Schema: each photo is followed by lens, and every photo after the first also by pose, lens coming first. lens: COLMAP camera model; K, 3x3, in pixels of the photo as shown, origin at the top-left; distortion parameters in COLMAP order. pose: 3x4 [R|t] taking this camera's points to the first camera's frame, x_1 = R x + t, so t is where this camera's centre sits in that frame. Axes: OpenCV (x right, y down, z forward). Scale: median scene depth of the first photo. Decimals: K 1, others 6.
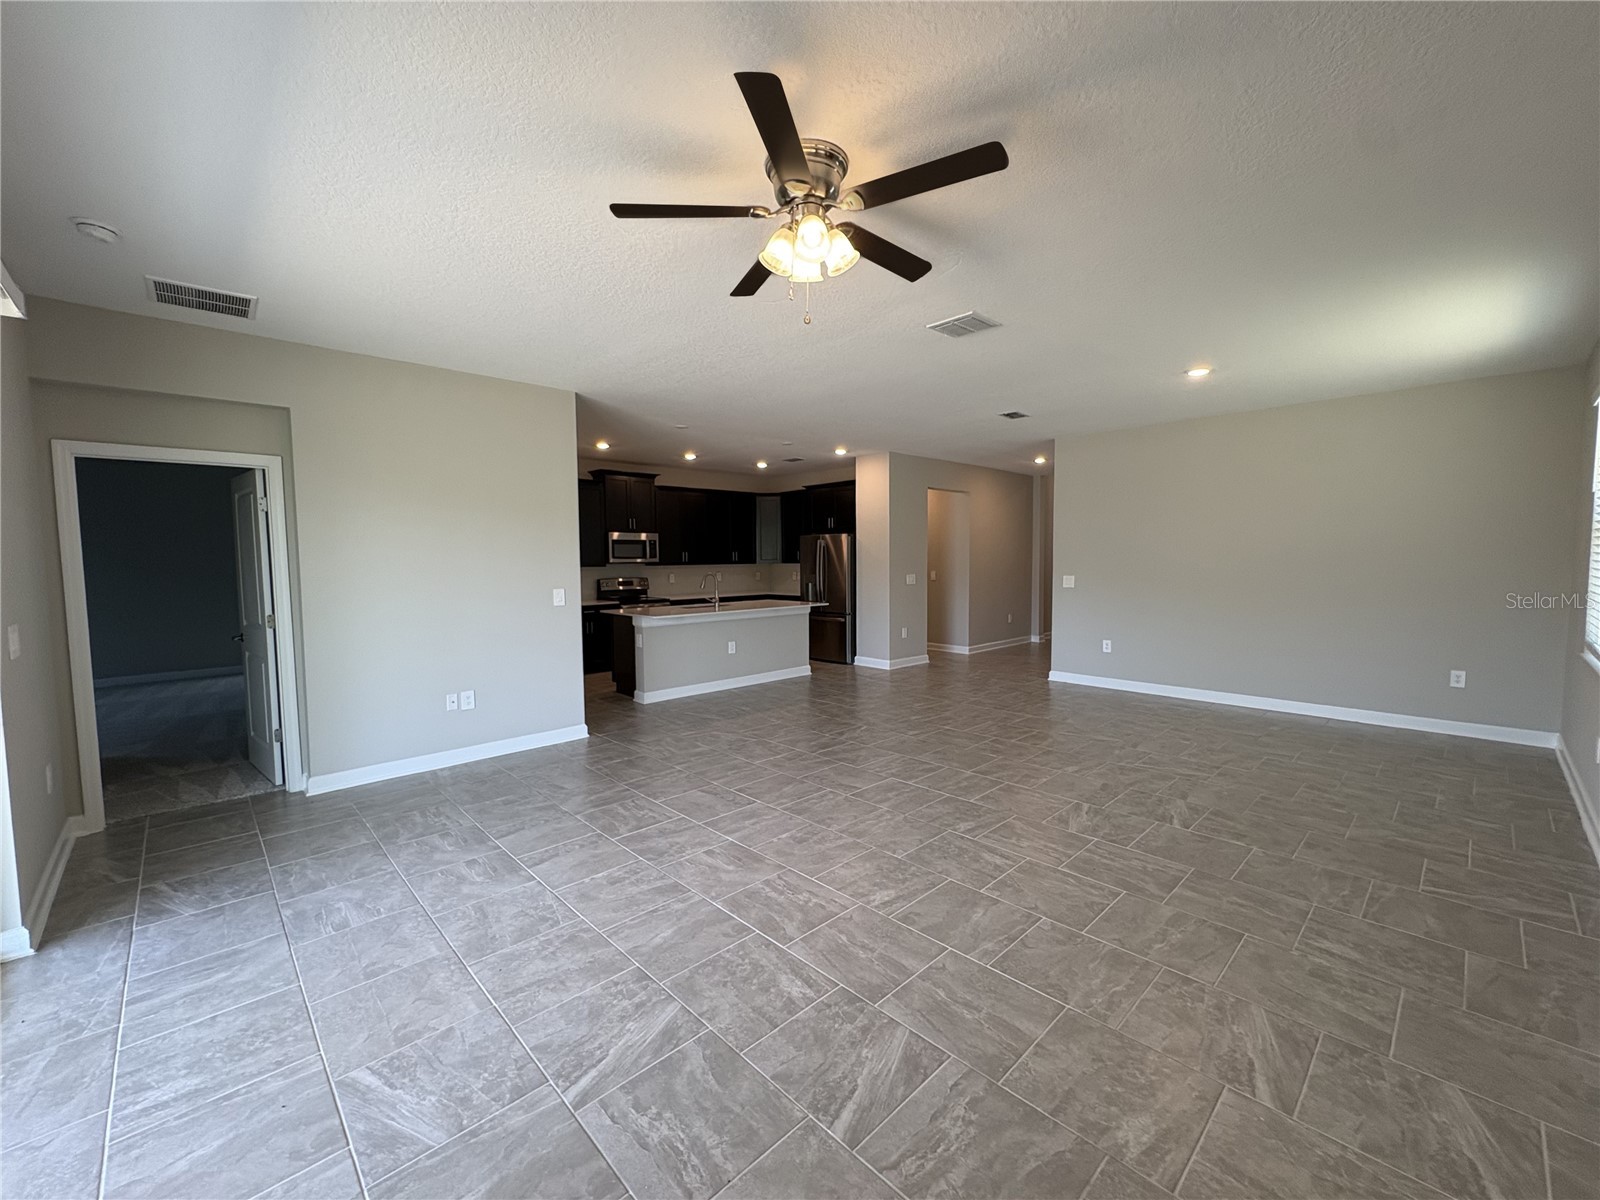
lens RADIAL K [[649.2, 0, 800.0], [0, 649.2, 600.0], [0, 0, 1]] dist [-0.001193, 0.000061]
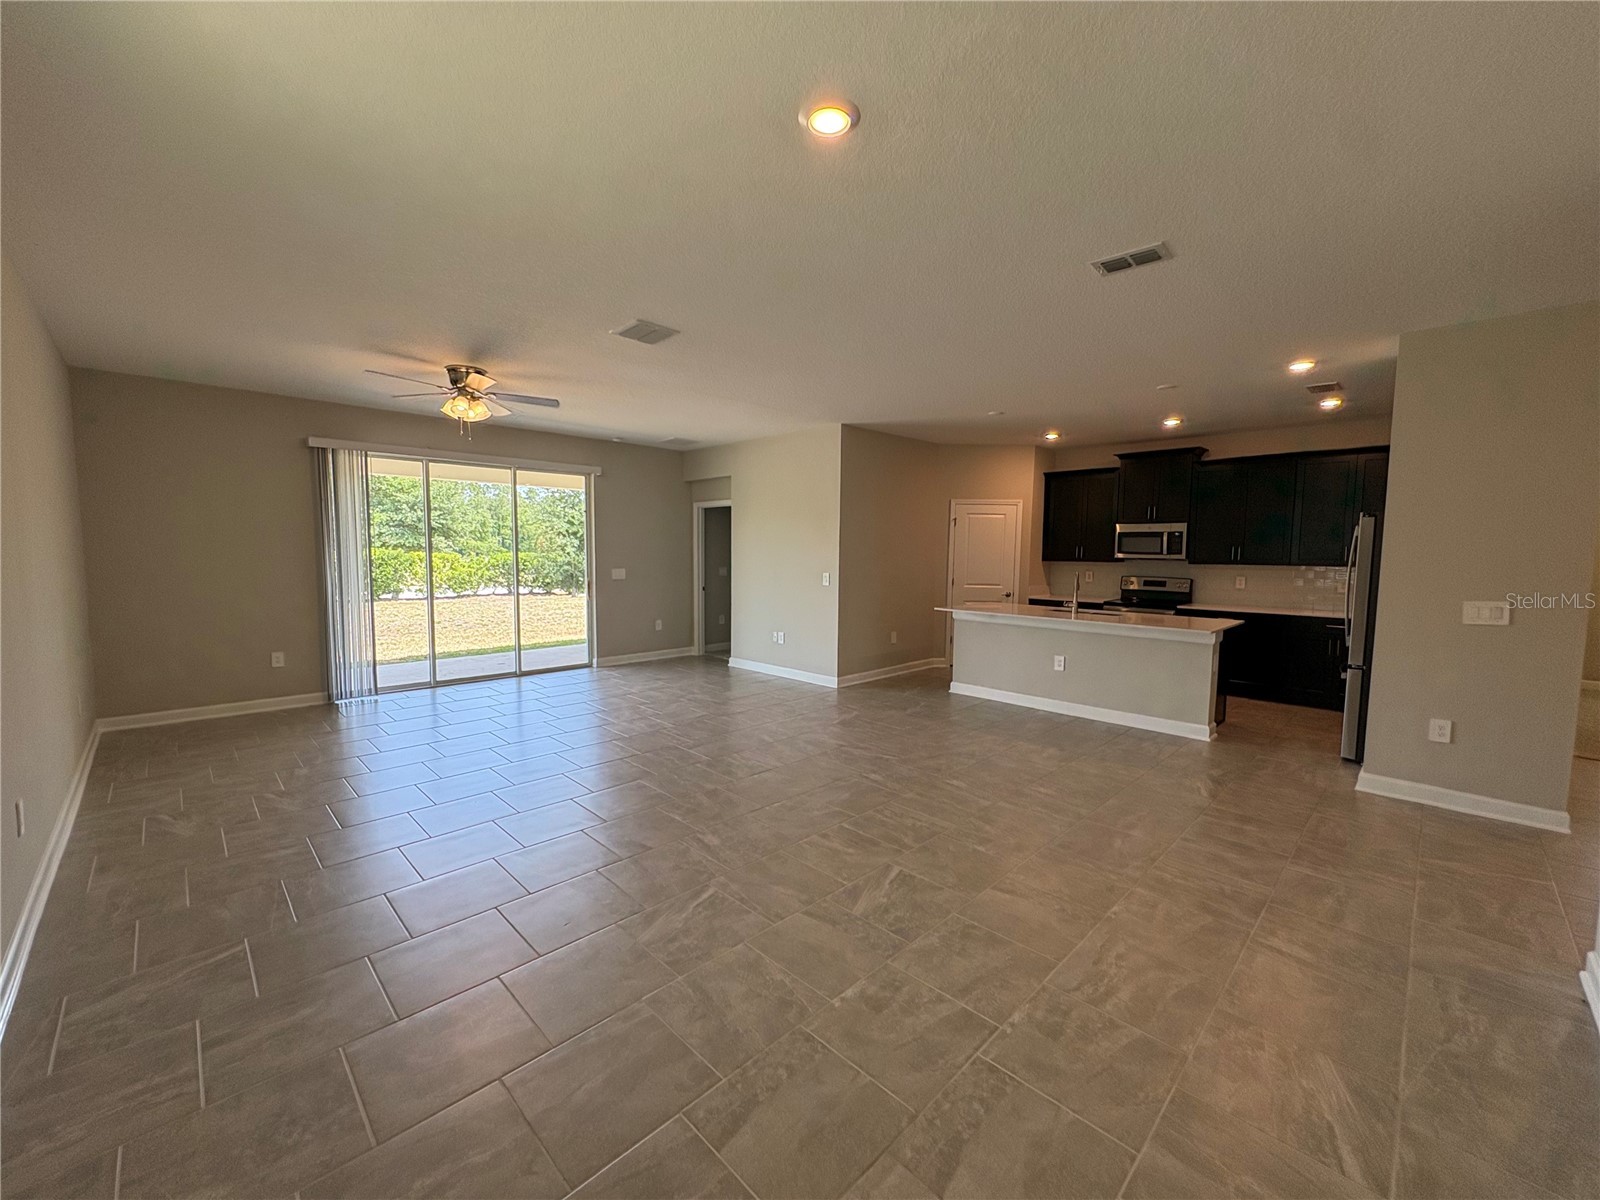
lens RADIAL K [[638.0, 0, 801.1], [0, 638.0, 599.4], [0, 0, 1]] dist [-0.000968, 0.000336]
pose [[0.021523, 0.086473, -0.996022, 0.896540], [-0.075506, 0.993548, 0.084626, -0.066495], [0.996913, 0.073384, 0.027913, 0.846190]]
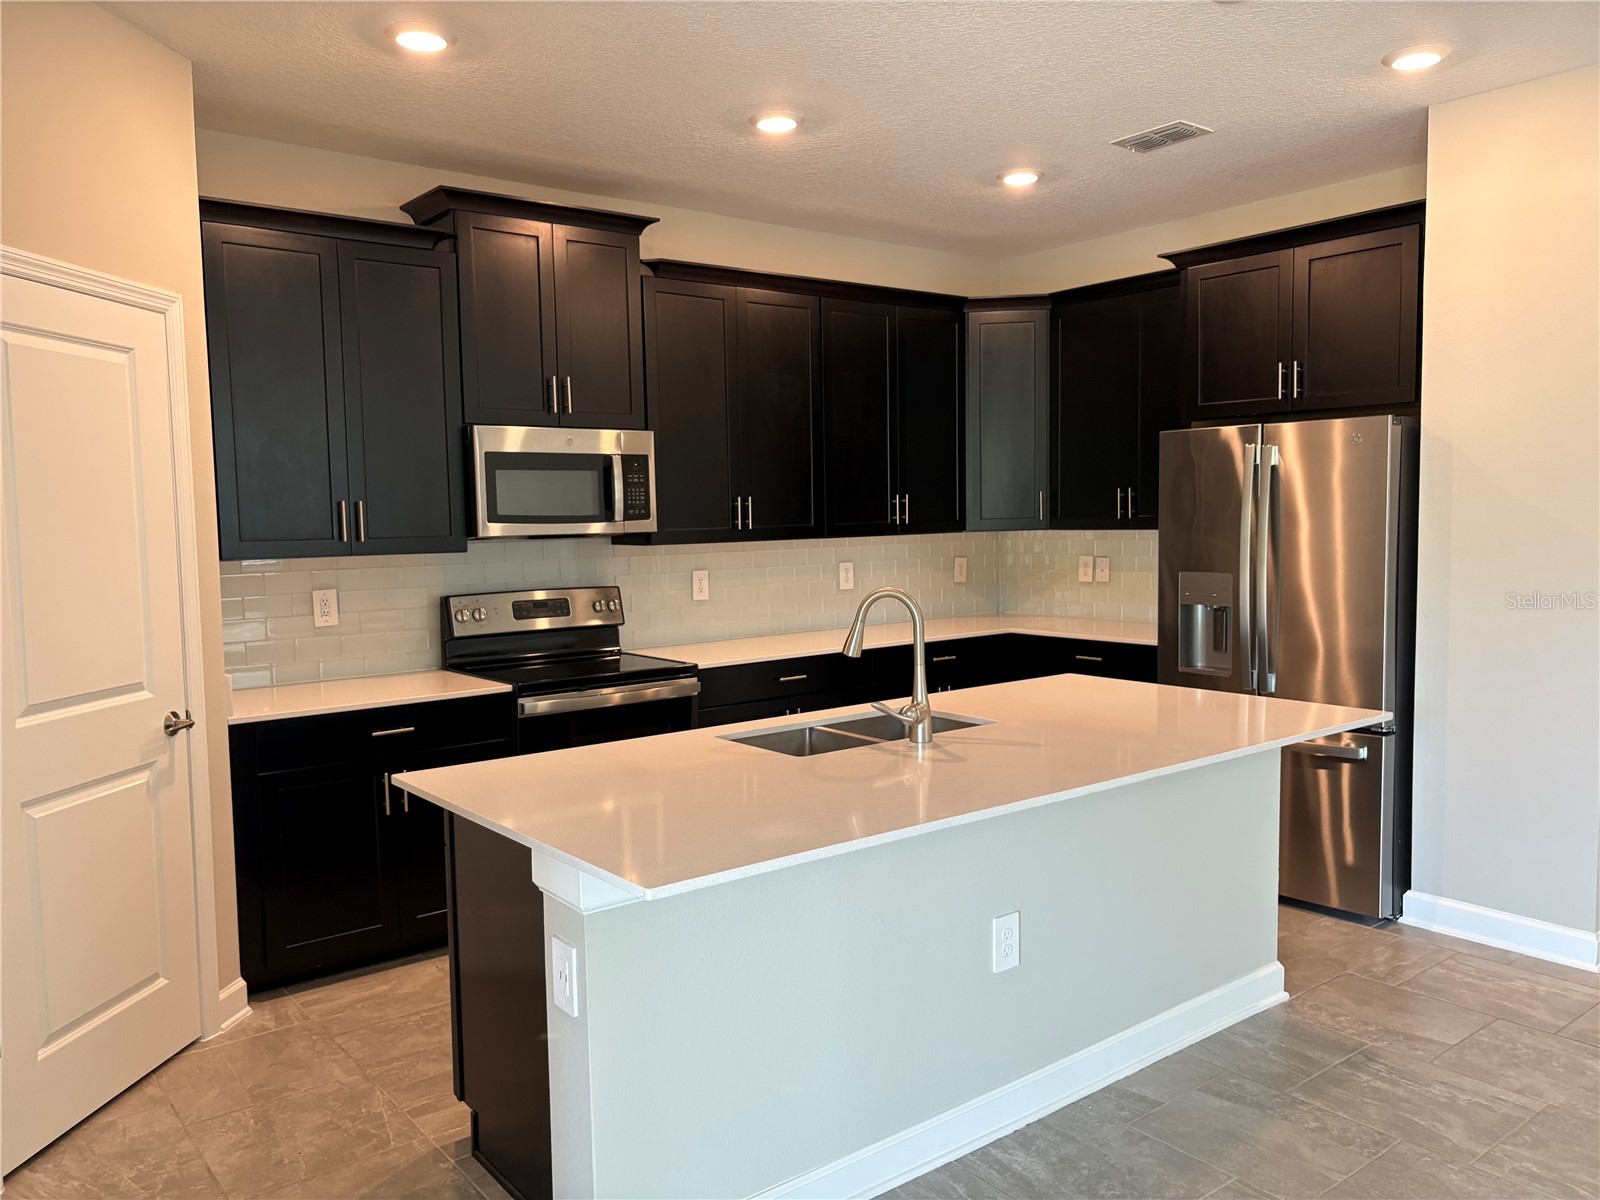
lens RADIAL K [[1208.5, 0, 790.0], [0, 1208.5, 607.0], [0, 0, 1]] dist [0.071791, -0.081517]
pose [[0.995266, -0.001754, -0.097172, -0.177177], [0.003583, 0.999820, 0.018650, -0.058192], [0.097122, -0.018910, 0.995093, 0.781802]]
